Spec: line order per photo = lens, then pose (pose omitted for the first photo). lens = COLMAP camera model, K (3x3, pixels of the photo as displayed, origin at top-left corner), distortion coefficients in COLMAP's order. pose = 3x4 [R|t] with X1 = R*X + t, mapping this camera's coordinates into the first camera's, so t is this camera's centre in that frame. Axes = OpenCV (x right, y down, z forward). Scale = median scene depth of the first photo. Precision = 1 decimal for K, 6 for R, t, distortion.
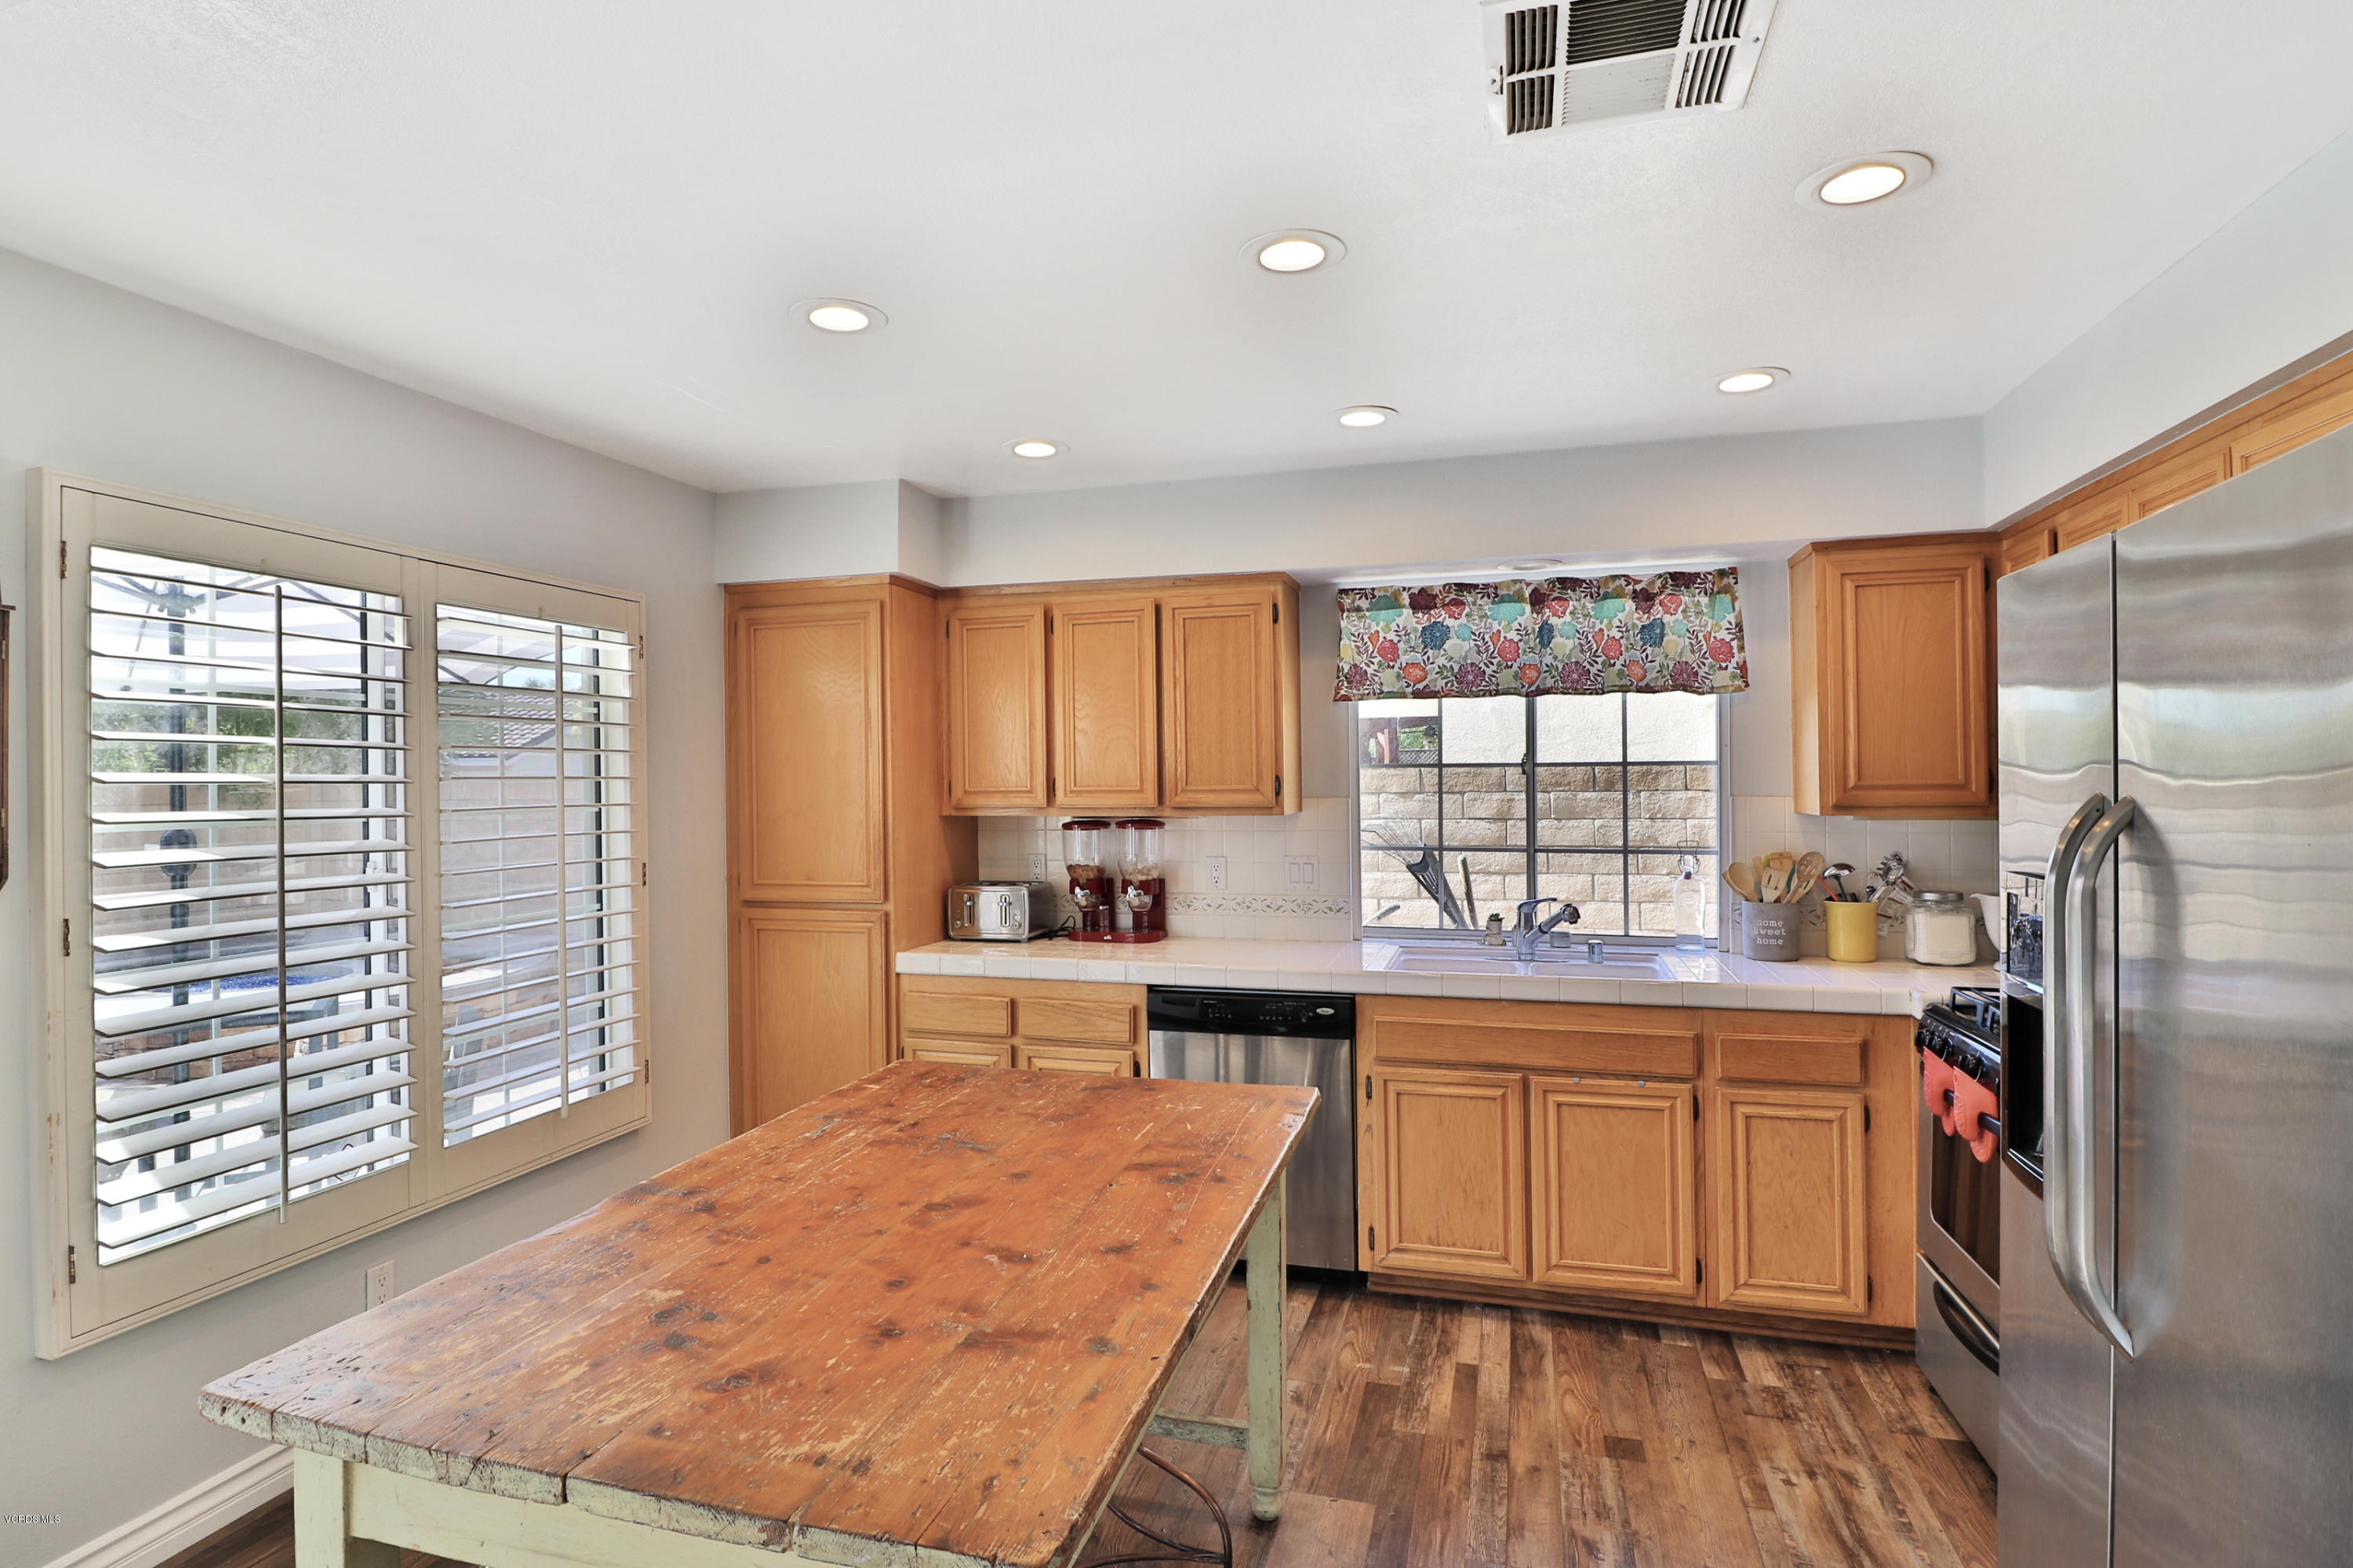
lens RADIAL K [[1229.1, 0, 1162.3], [0, 1229.1, 783.1], [0, 0, 1]] dist [-0.014616, -0.002008]
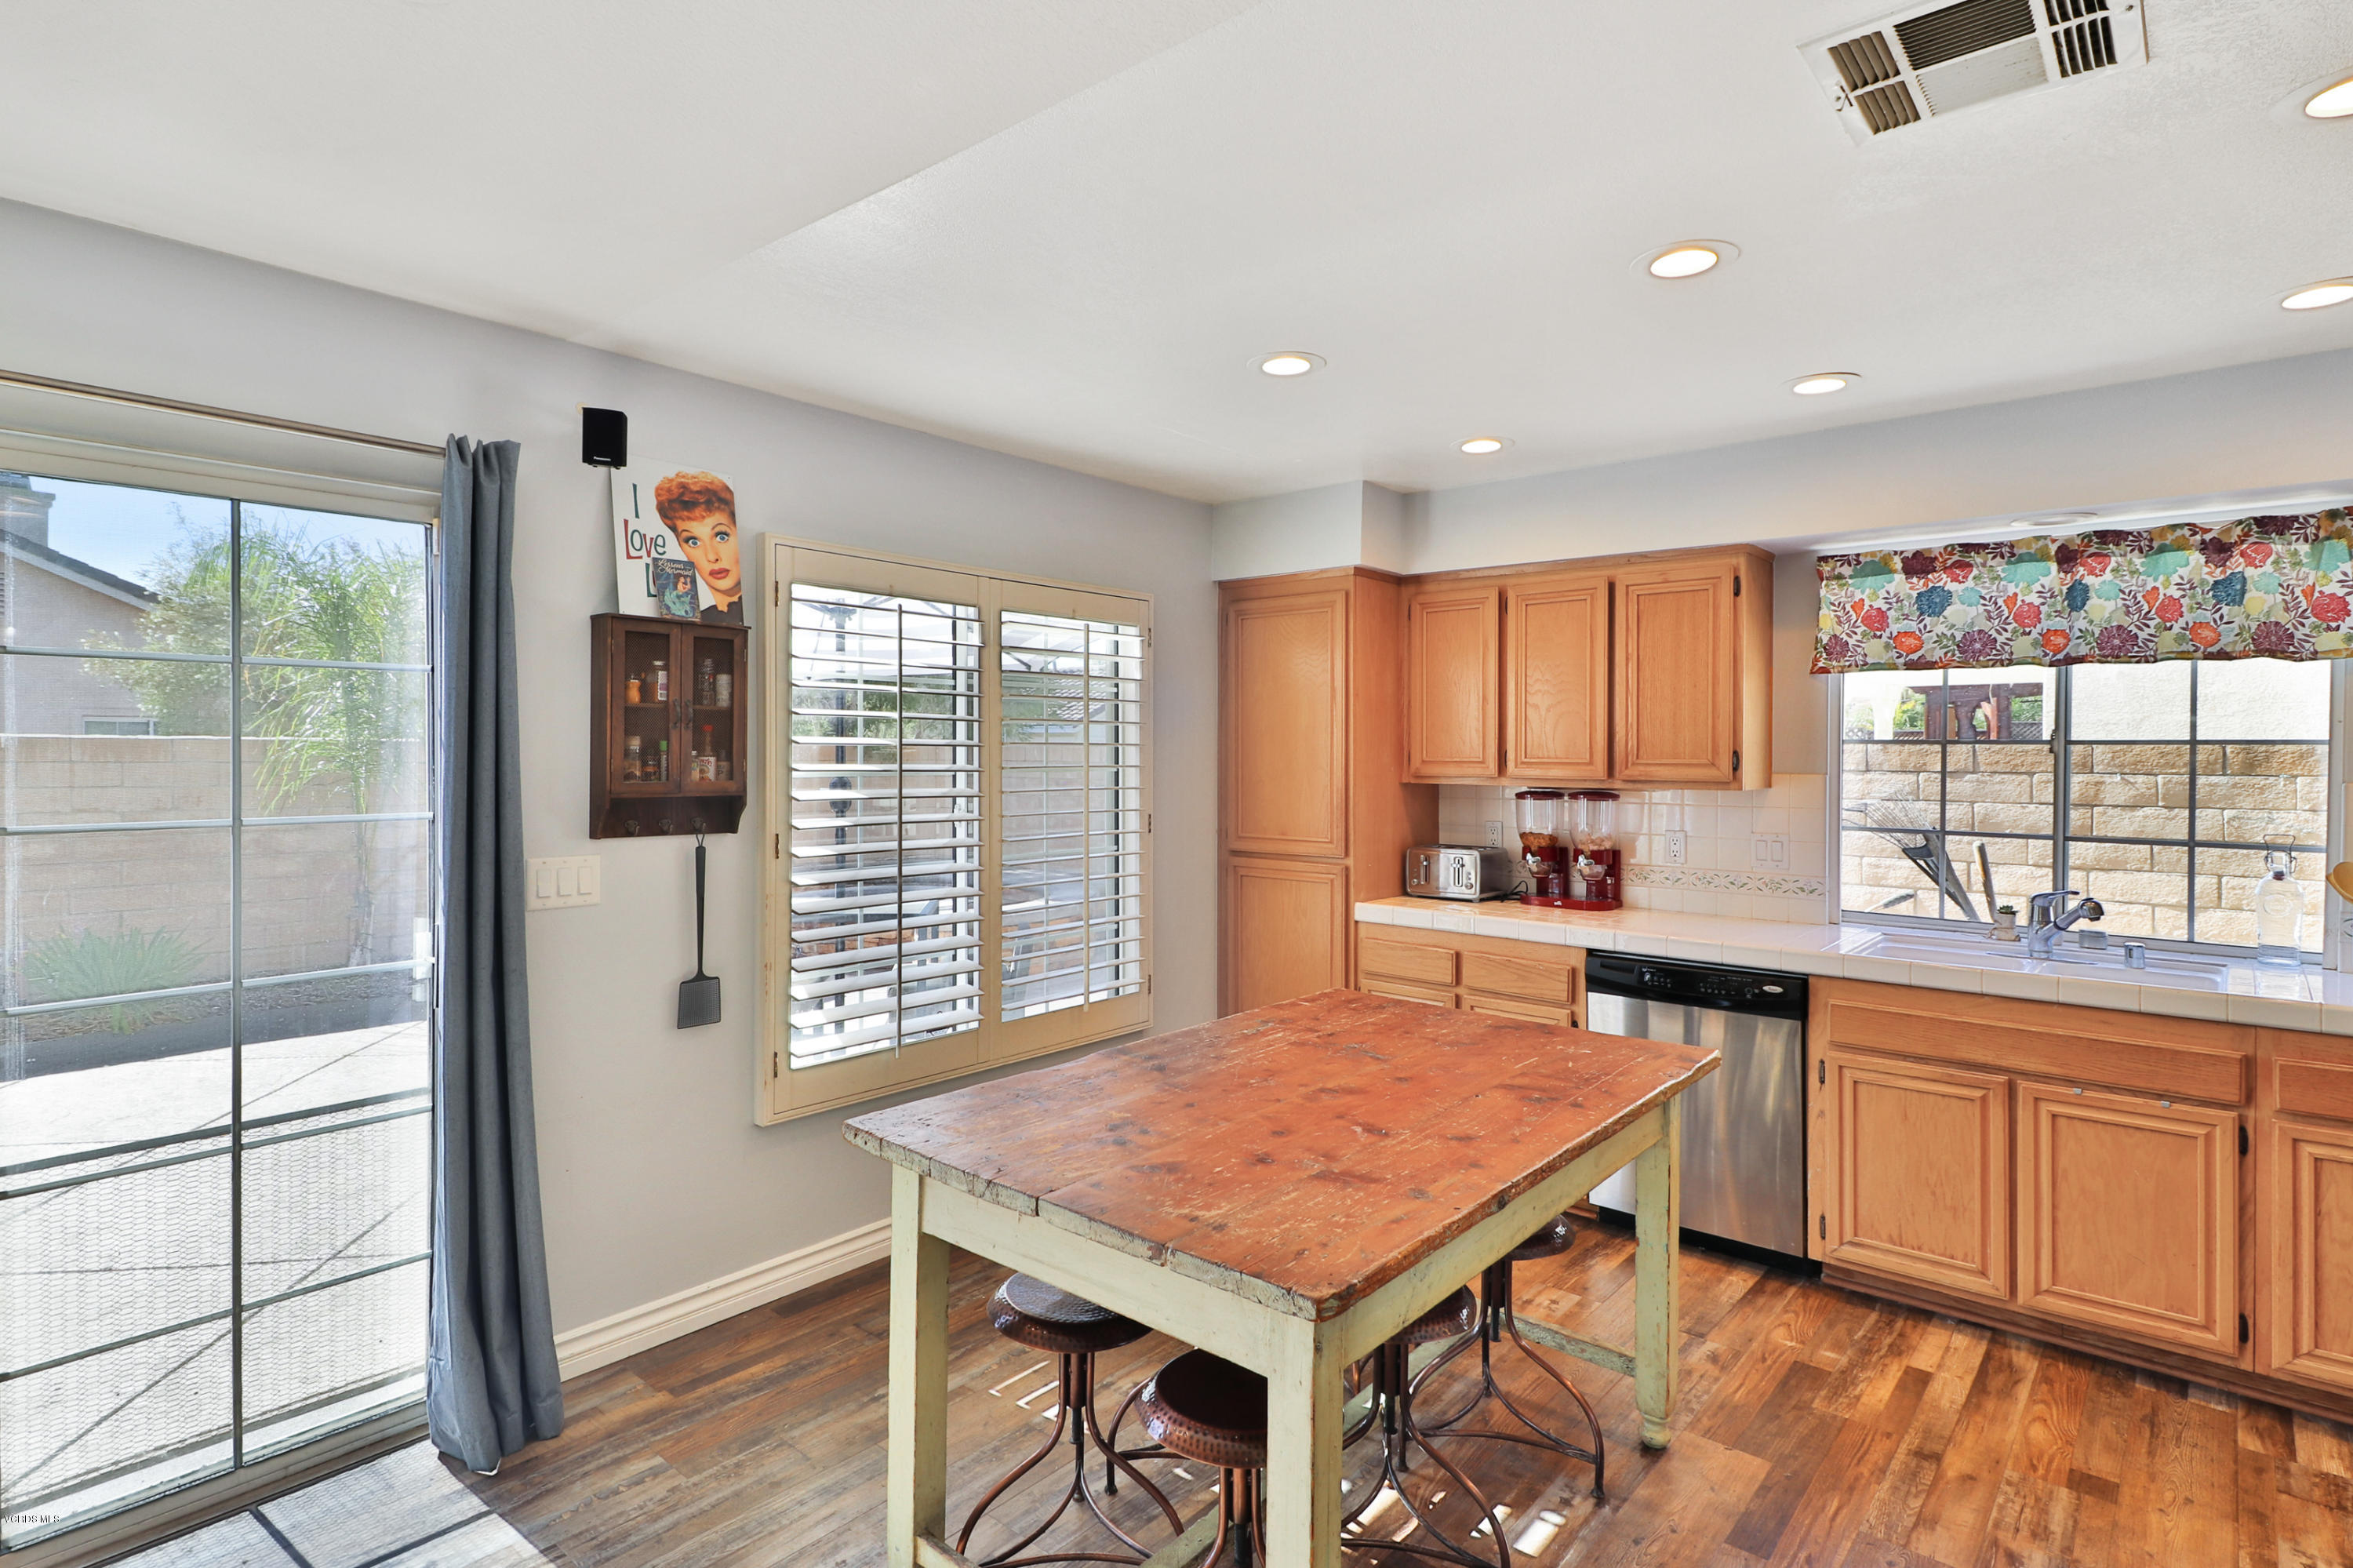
lens RADIAL K [[1229.1, 0, 1124.9], [0, 1229.1, 780.6], [0, 0, 1]] dist [-0.014616, -0.002008]
pose [[0.898331, 0.024854, -0.438615, 0.089720], [-0.015130, 0.999556, 0.025652, 0.000617], [0.439058, -0.016408, 0.898309, -0.108921]]
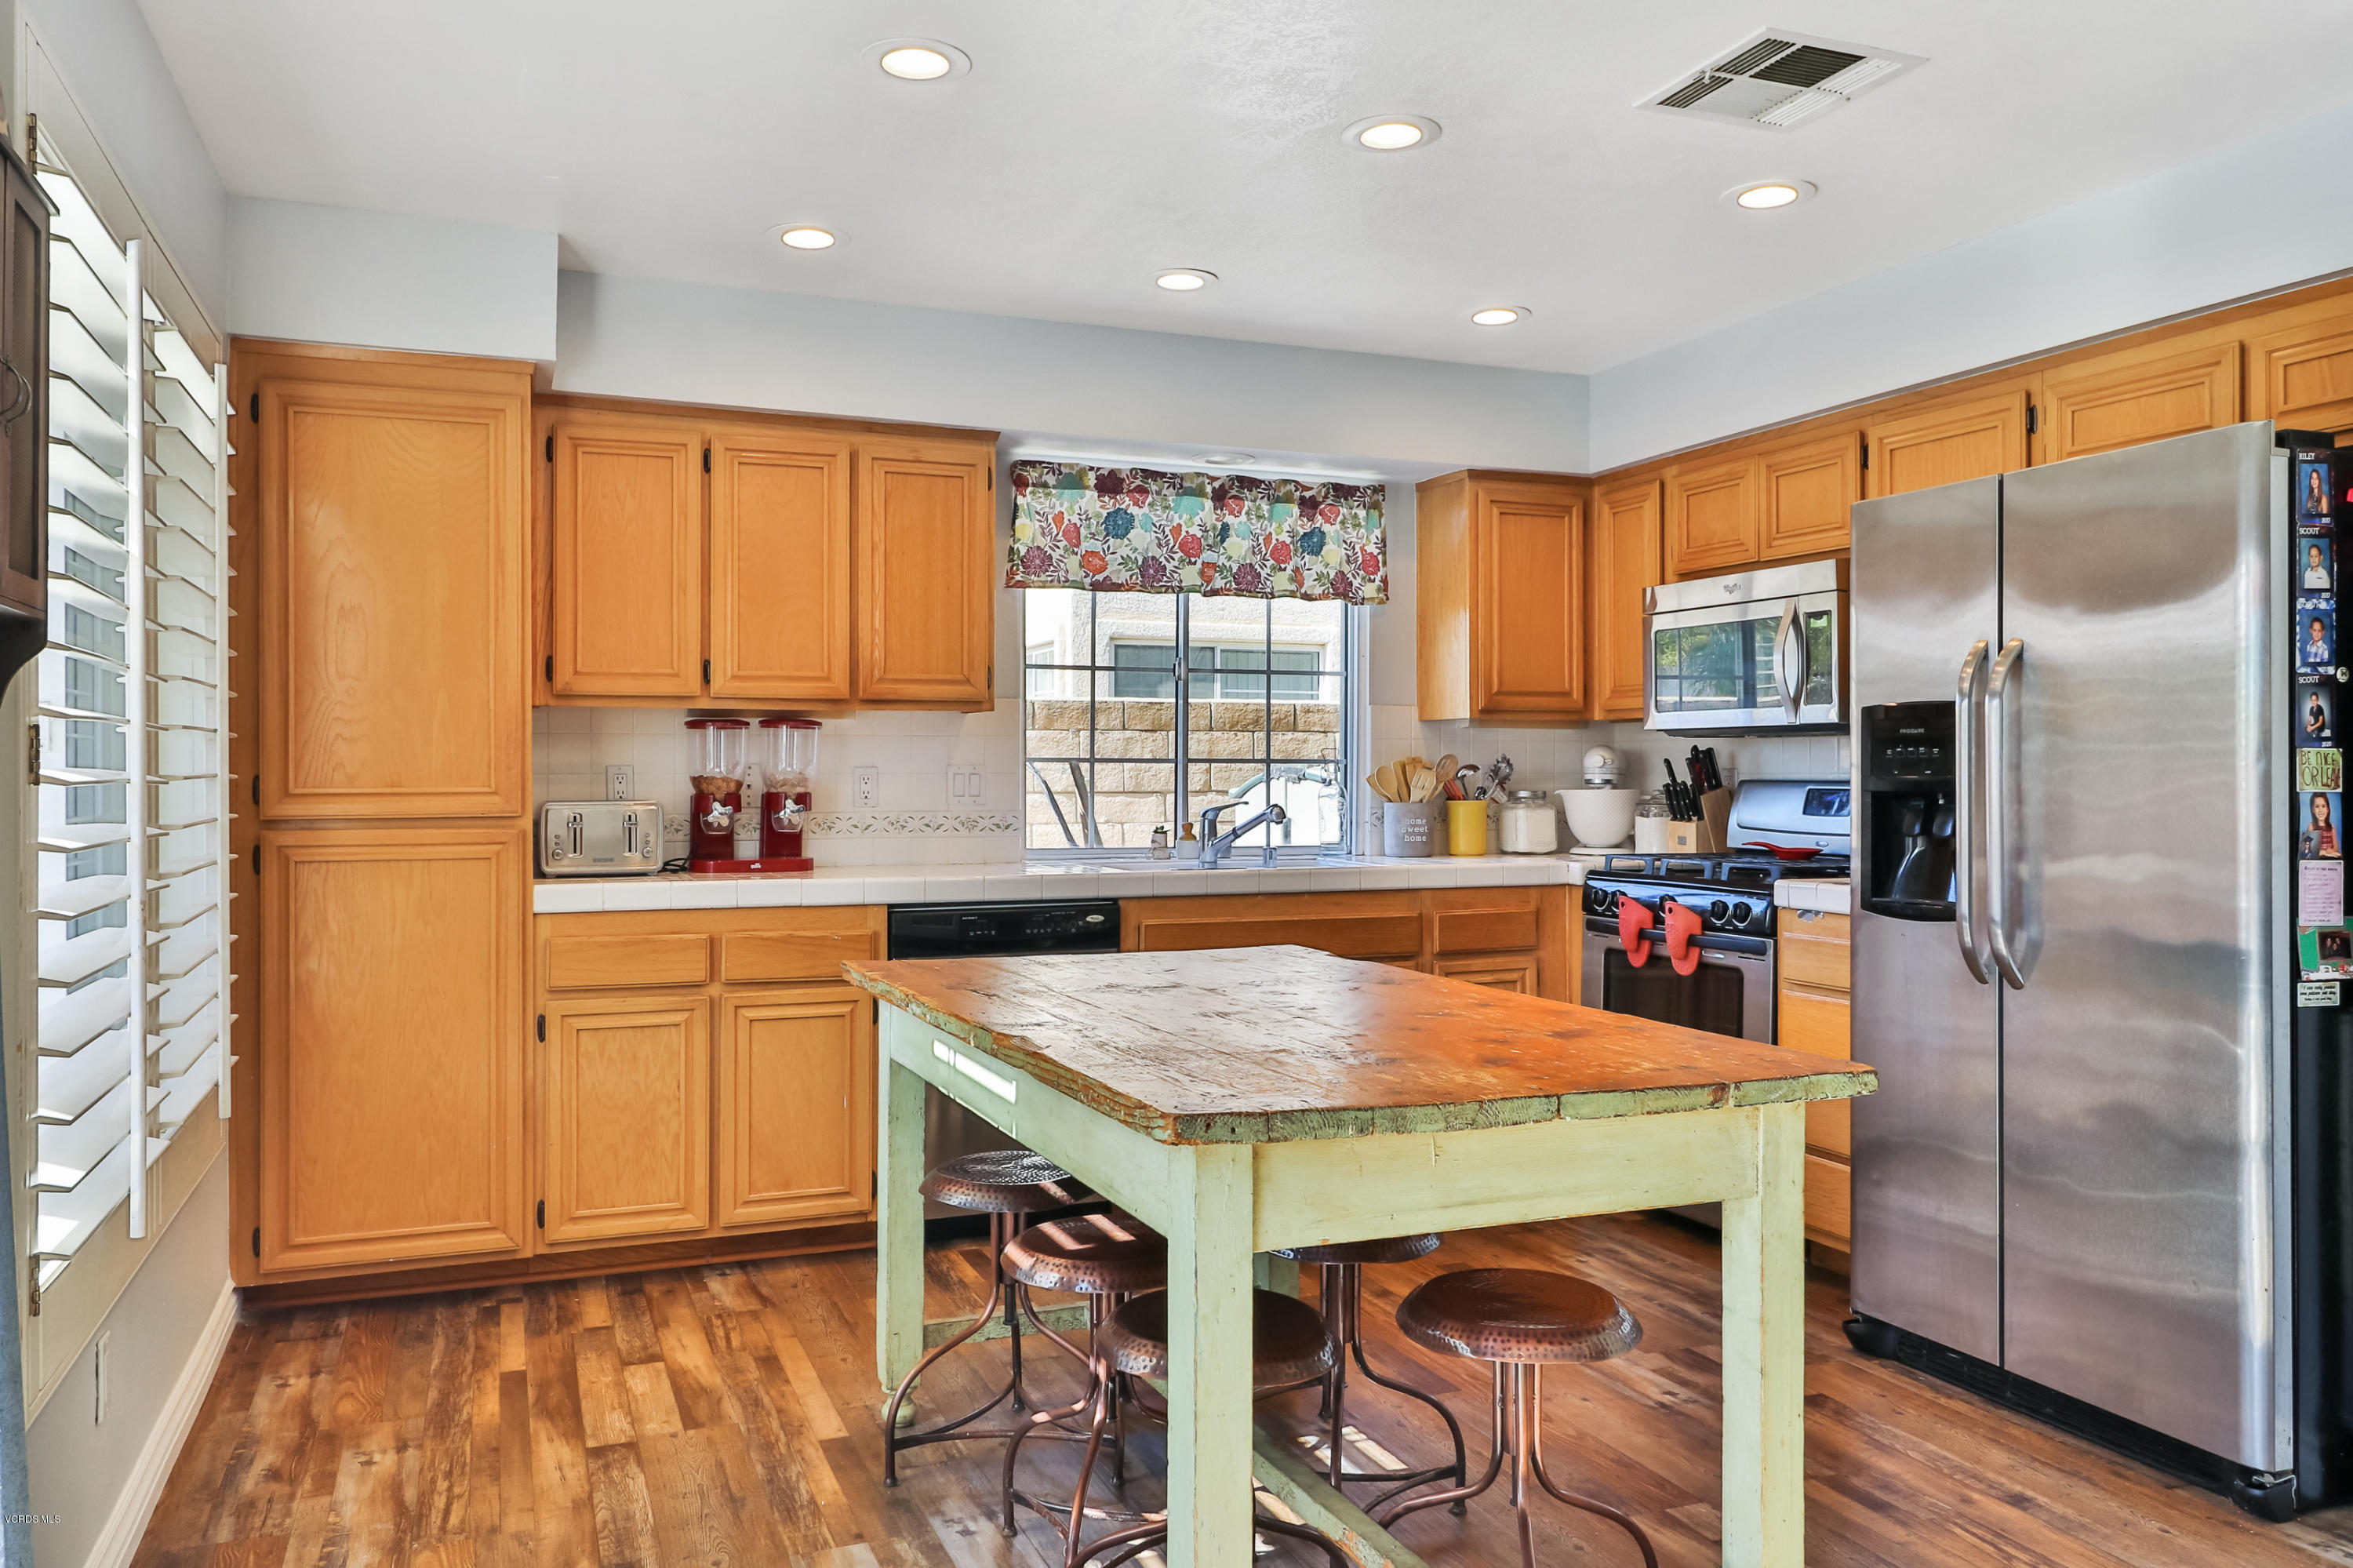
lens RADIAL K [[1707.5, 0, 1187.8], [0, 1707.5, 774.2], [0, 0, 1]] dist [0.020212, 0.003818]
pose [[0.772571, 0.008290, 0.634875, -0.607135], [-0.003150, 0.999953, -0.009223, 0.088116], [-0.634921, 0.005125, 0.772560, -0.024902]]
